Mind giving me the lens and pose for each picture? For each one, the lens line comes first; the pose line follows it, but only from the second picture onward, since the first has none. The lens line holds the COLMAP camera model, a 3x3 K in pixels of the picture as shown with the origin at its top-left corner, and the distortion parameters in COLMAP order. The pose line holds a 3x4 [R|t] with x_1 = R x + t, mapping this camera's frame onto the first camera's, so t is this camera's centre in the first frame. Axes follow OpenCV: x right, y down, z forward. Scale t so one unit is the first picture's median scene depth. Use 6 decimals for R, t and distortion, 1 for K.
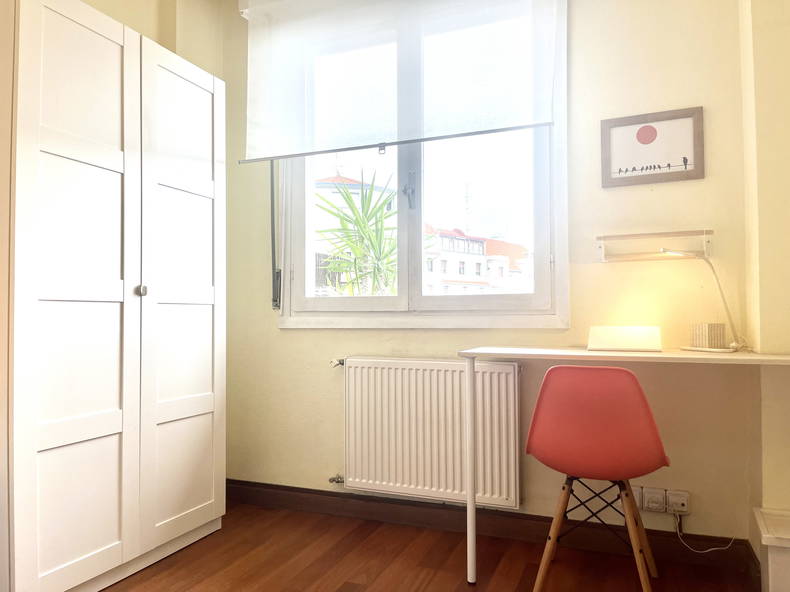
lens RADIAL K [[595.7, 0, 395.0], [0, 595.7, 296.0], [0, 0, 1]] dist [0.059292, -0.061934]
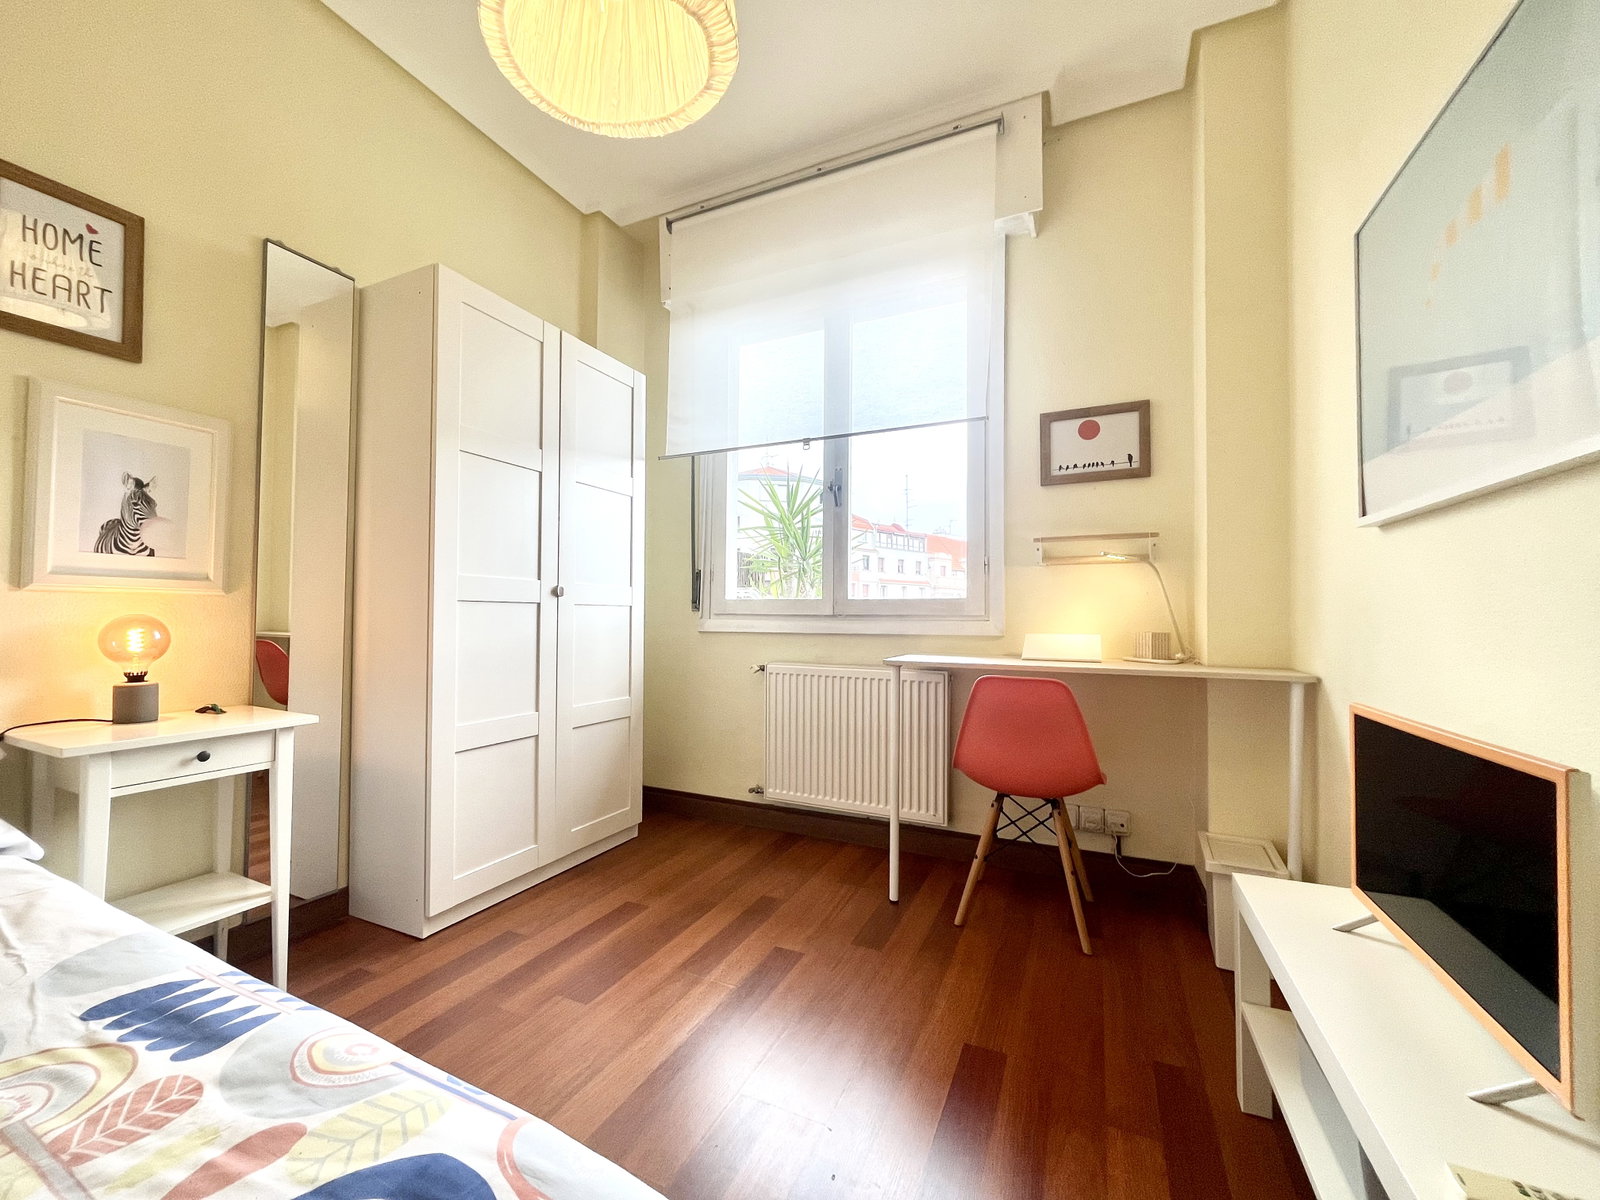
lens RADIAL K [[640.7, 0, 795.2], [0, 640.7, 597.9], [0, 0, 1]] dist [-0.000454, -0.000040]
pose [[0.998414, 0.009848, -0.055436, 0.020261], [-0.009571, 0.999940, 0.005277, -0.007342], [0.055485, -0.004738, 0.998448, -0.018813]]
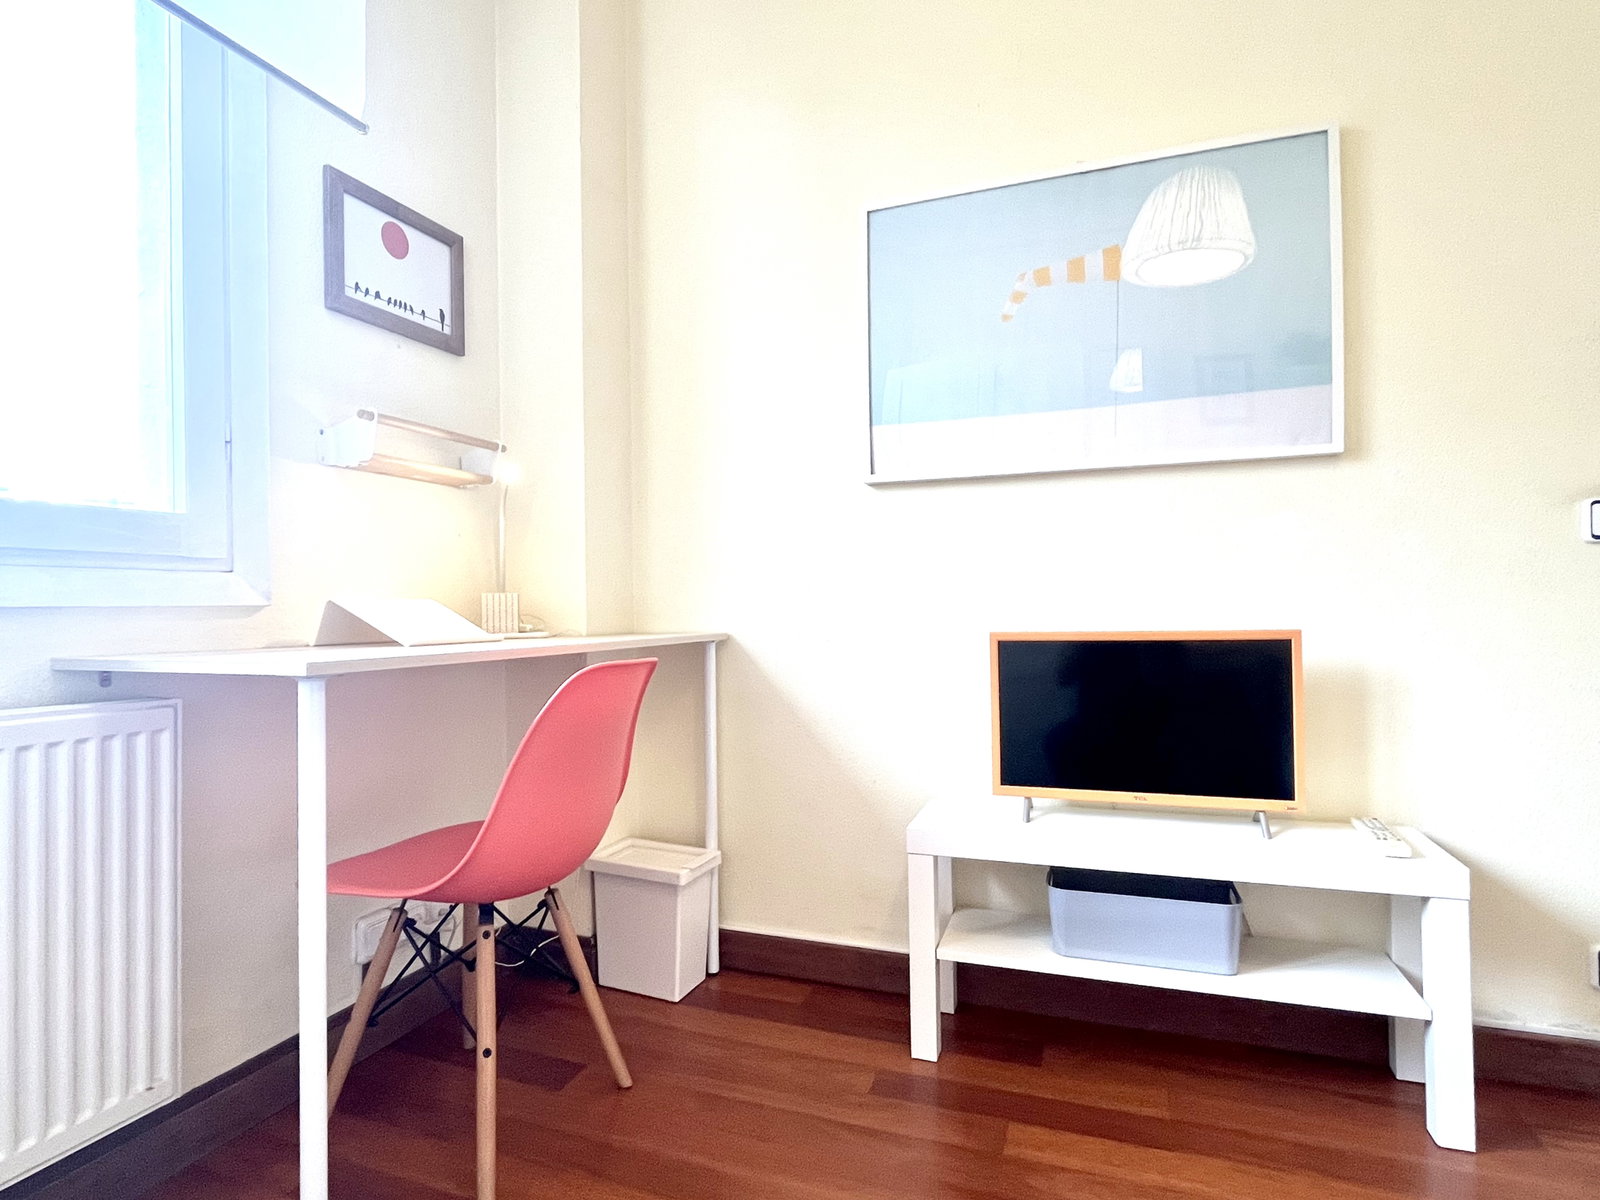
lens RADIAL K [[871.1, 0, 800.0], [0, 871.1, 600.0], [0, 0, 1]] dist [-0.001403, -0.000285]
pose [[-0.026502, 0.016302, 0.999516, -0.347954], [-0.016124, 0.999730, -0.016733, 0.055575], [-0.999519, -0.016560, -0.026232, 0.649605]]
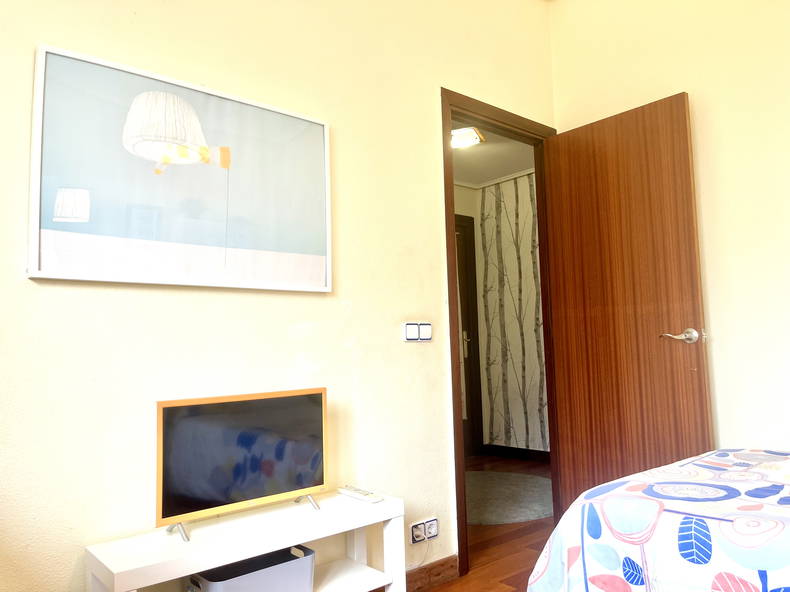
lens RADIAL K [[595.7, 0, 395.0], [0, 595.7, 296.0], [0, 0, 1]] dist [0.059292, -0.061934]
pose [[-0.883437, 0.075053, 0.462501, -0.181652], [0.020301, 0.992292, -0.122248, 0.038798], [-0.468111, -0.098609, -0.878151, 0.939107]]
